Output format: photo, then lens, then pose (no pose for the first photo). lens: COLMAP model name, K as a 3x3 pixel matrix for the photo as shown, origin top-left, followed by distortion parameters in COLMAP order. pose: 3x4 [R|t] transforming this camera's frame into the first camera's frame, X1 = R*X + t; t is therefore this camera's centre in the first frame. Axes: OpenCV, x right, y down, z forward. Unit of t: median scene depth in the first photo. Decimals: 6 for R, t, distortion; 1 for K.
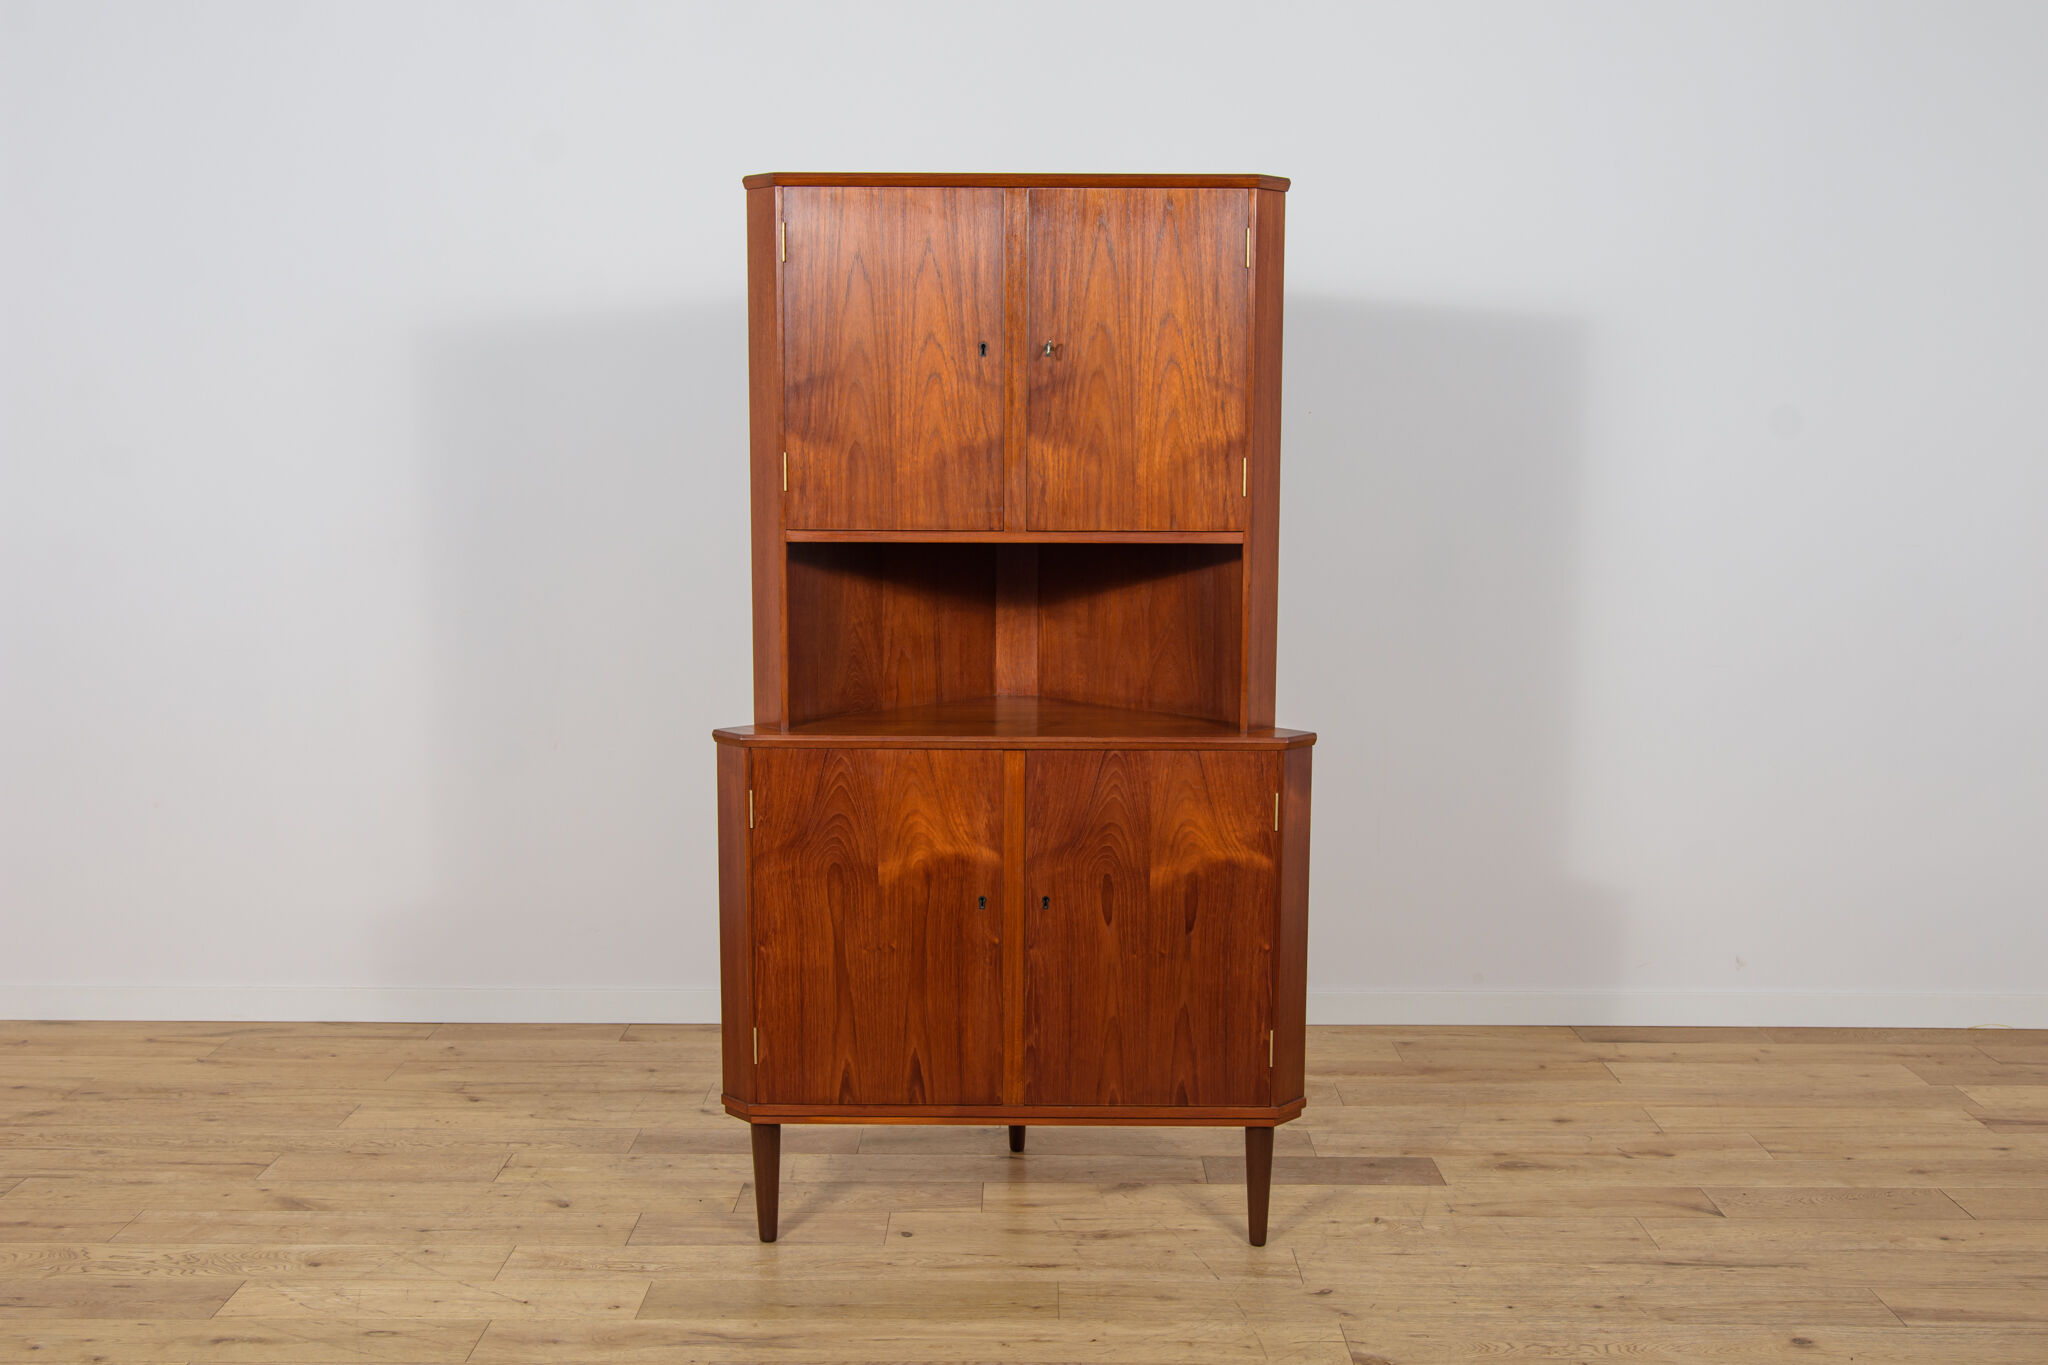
lens RADIAL K [[1946.5, 0, 1017.7], [0, 1946.5, 715.4], [0, 0, 1]] dist [0.003399, -0.005245]
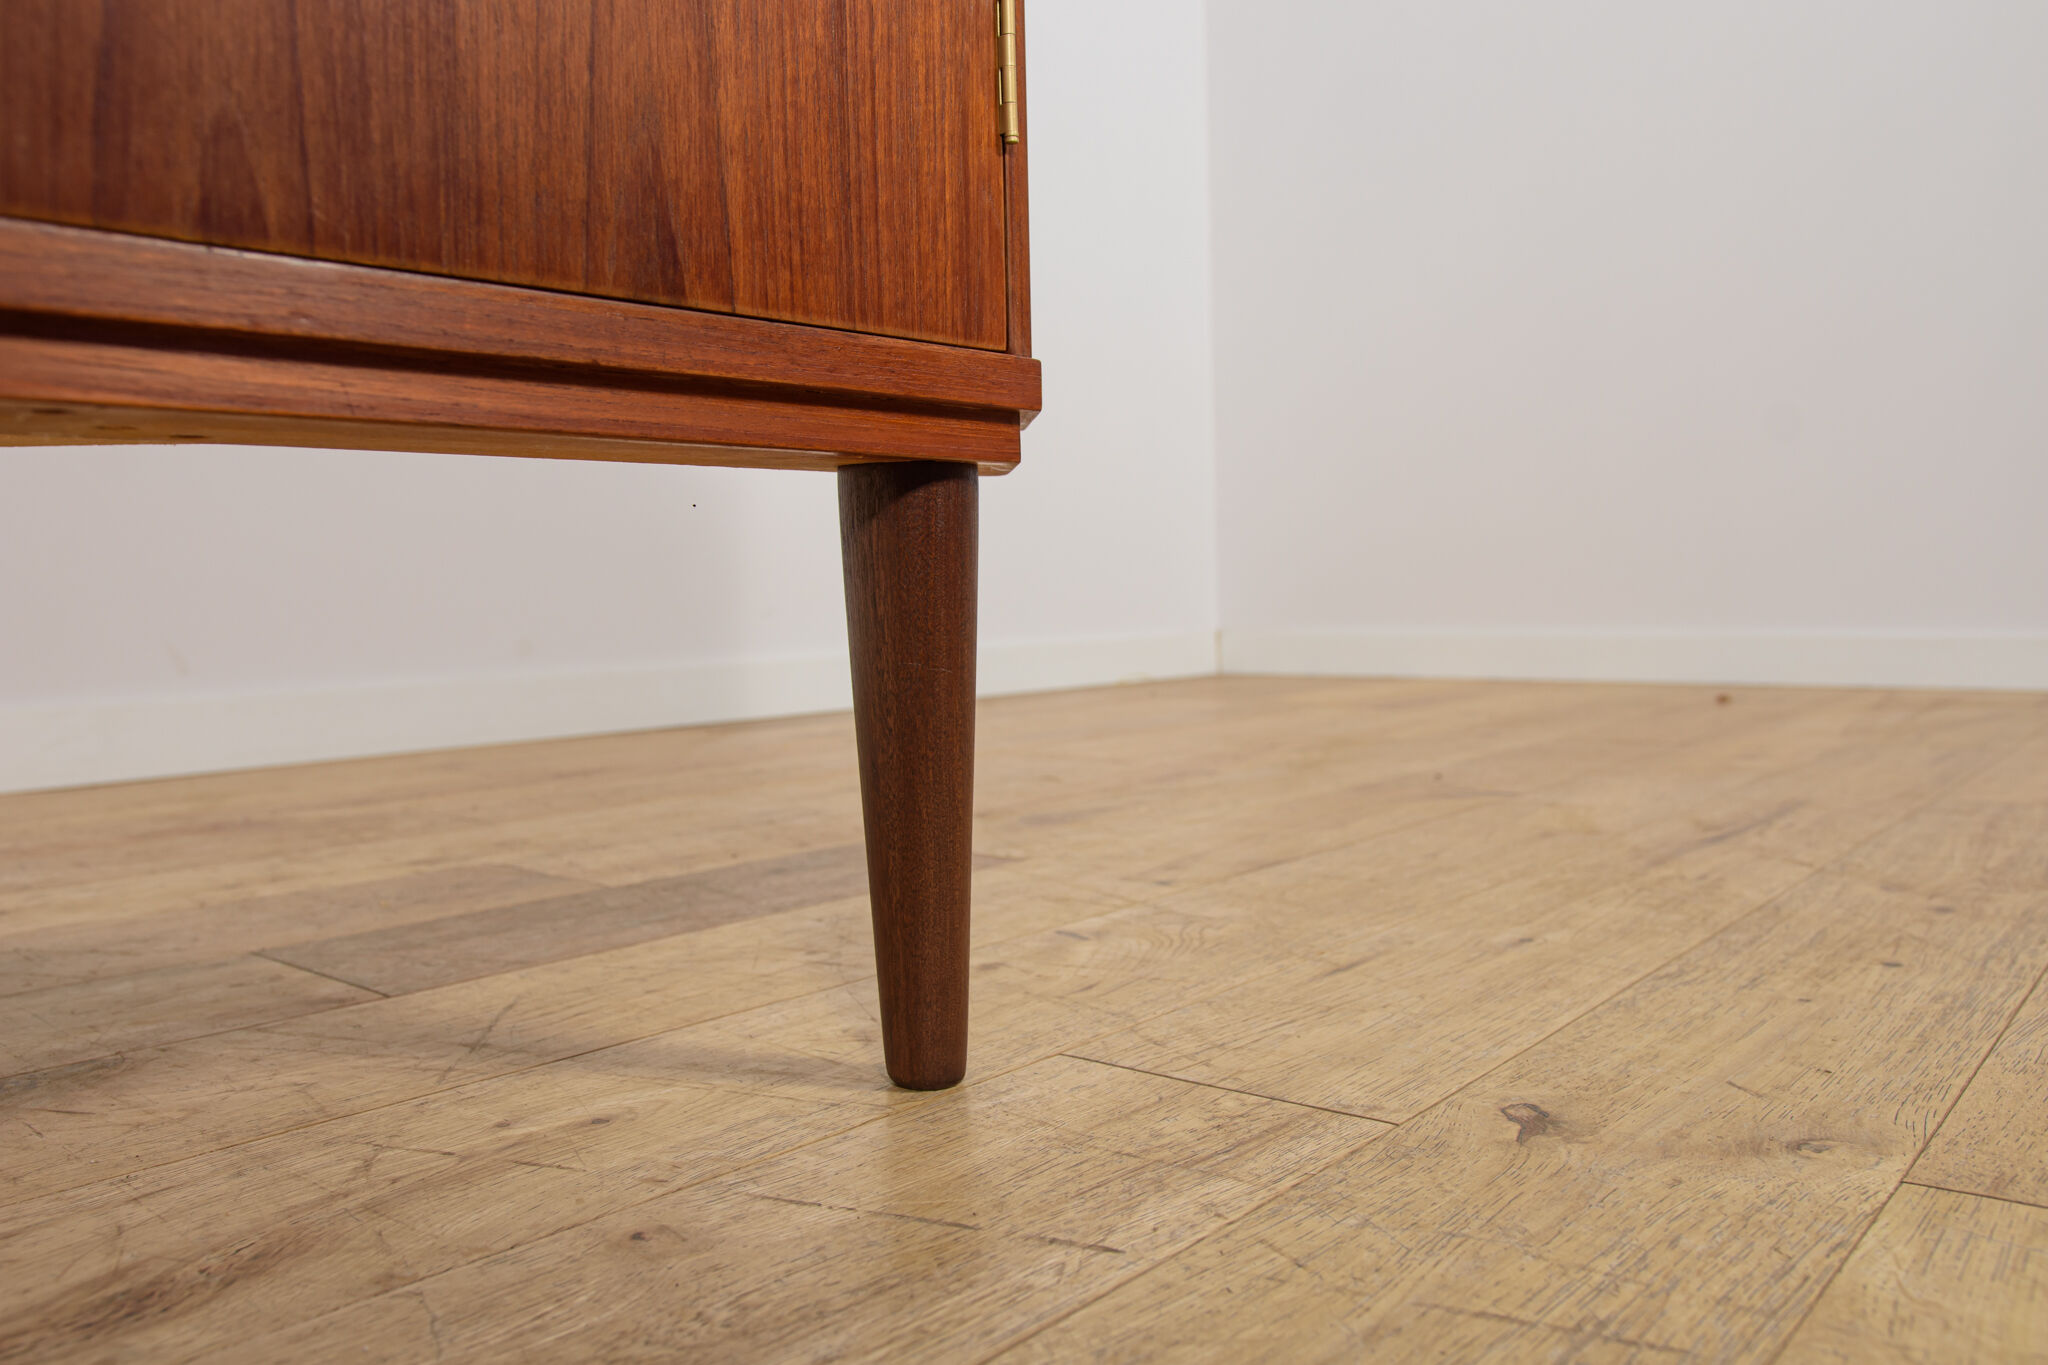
lens RADIAL K [[1622.8, 0, 1024.0], [0, 1622.8, 682.5], [0, 0, 1]] dist [-0.045809, 0.001035]
pose [[0.647856, -0.065881, 0.758908, -0.000253], [0.126422, 0.991736, -0.021830, 0.231939], [-0.751199, 0.110086, 0.650831, 0.866468]]
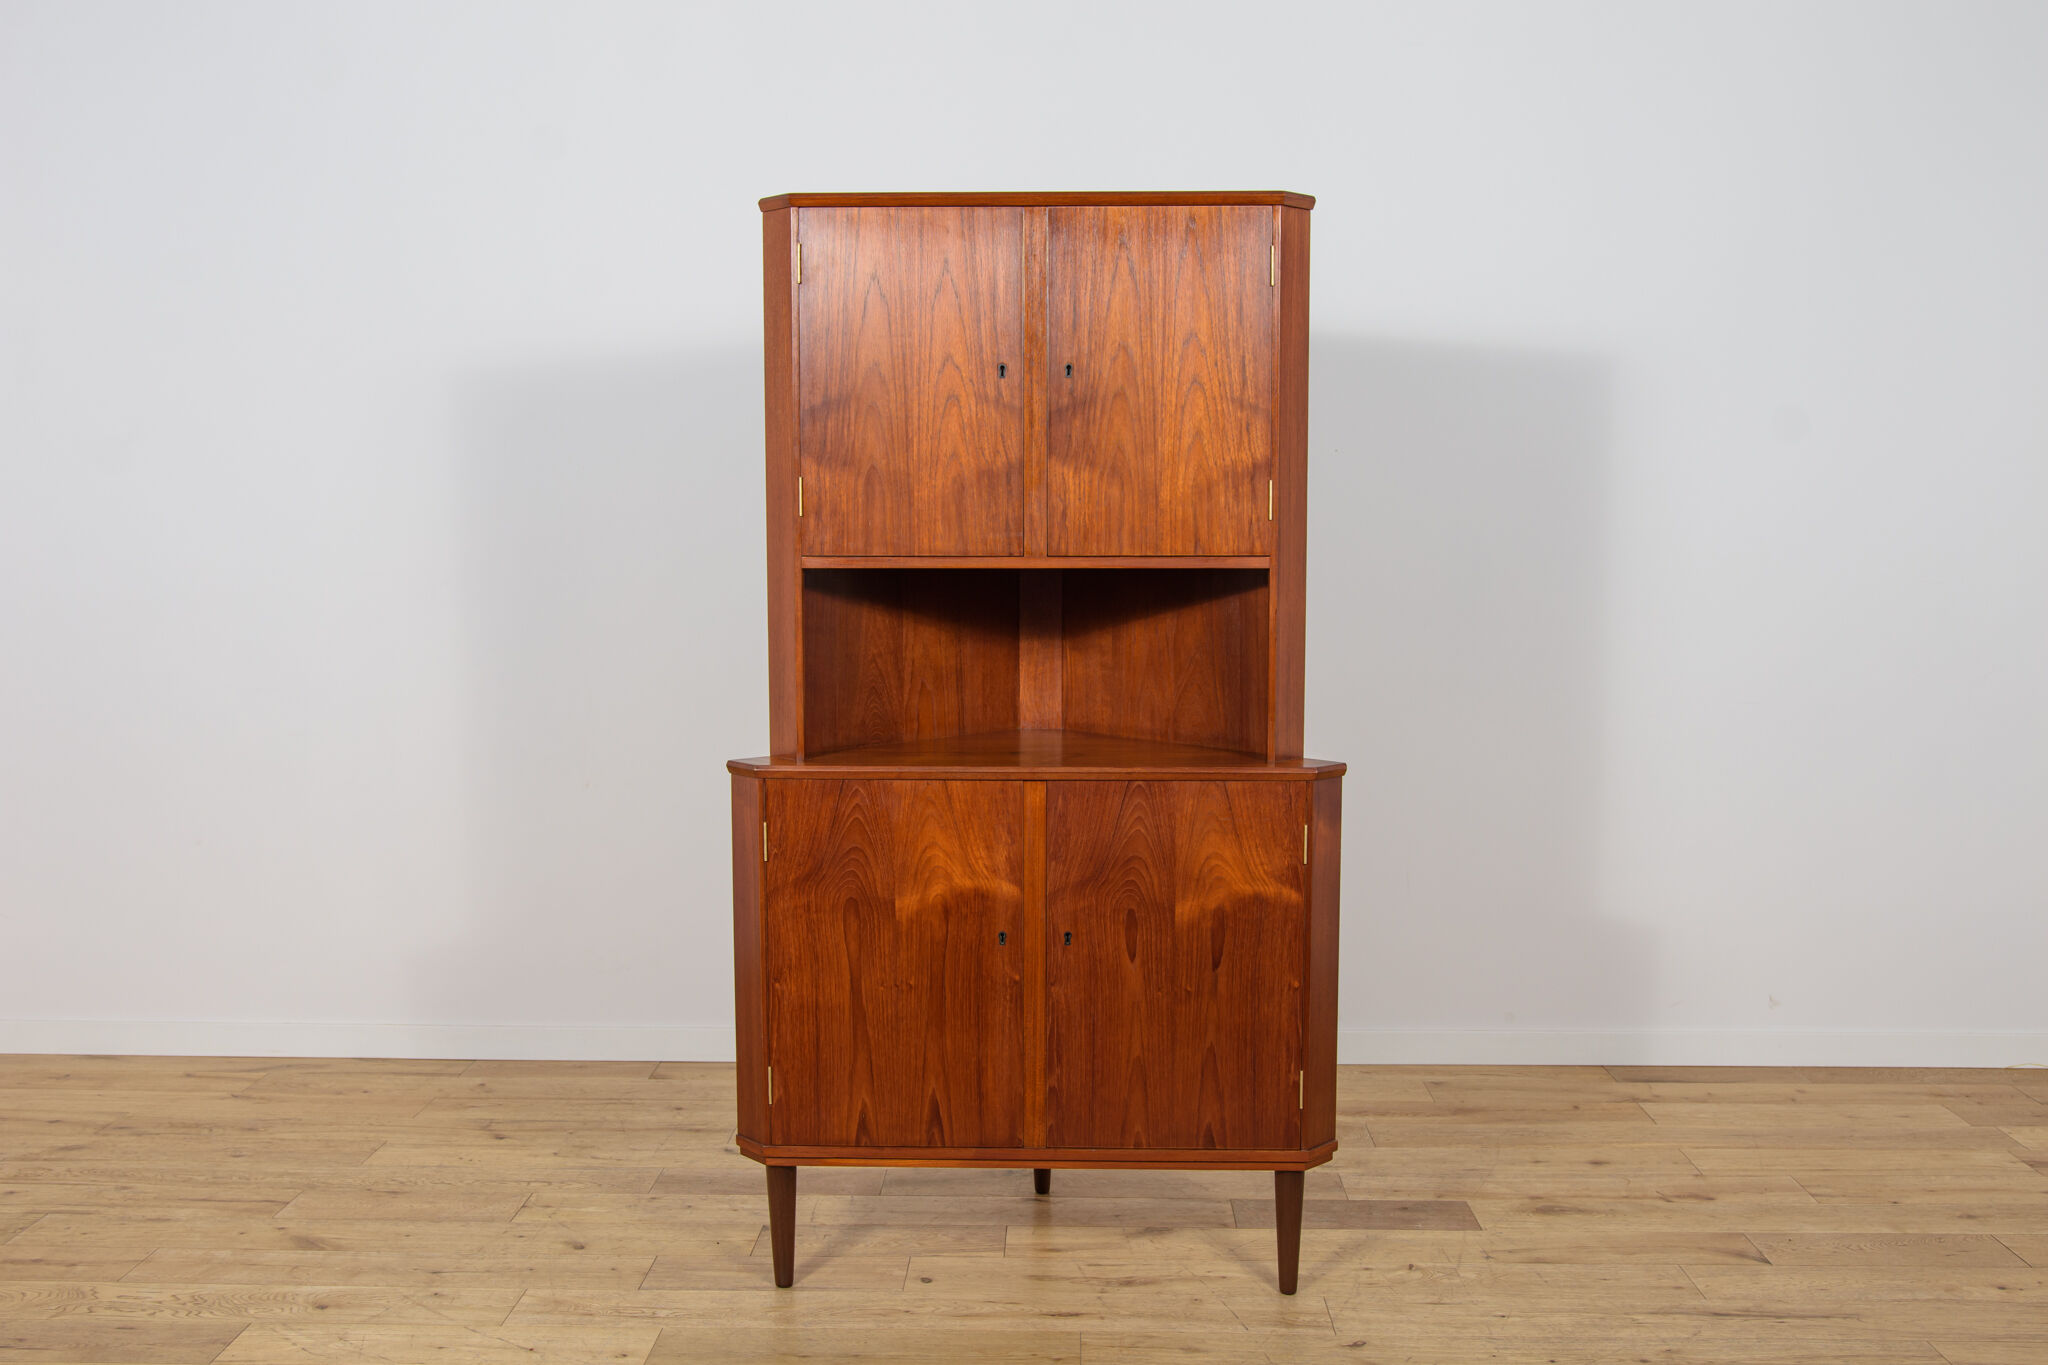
lens RADIAL K [[1809.7, 0, 1019.8], [0, 1809.7, 716.5], [0, 0, 1]] dist [-0.023290, 0.015504]
pose [[0.999718, -0.001806, -0.023692, 0.011615], [0.001068, 0.999515, -0.031126, 0.013144], [0.023737, 0.031092, 0.999235, 0.090675]]
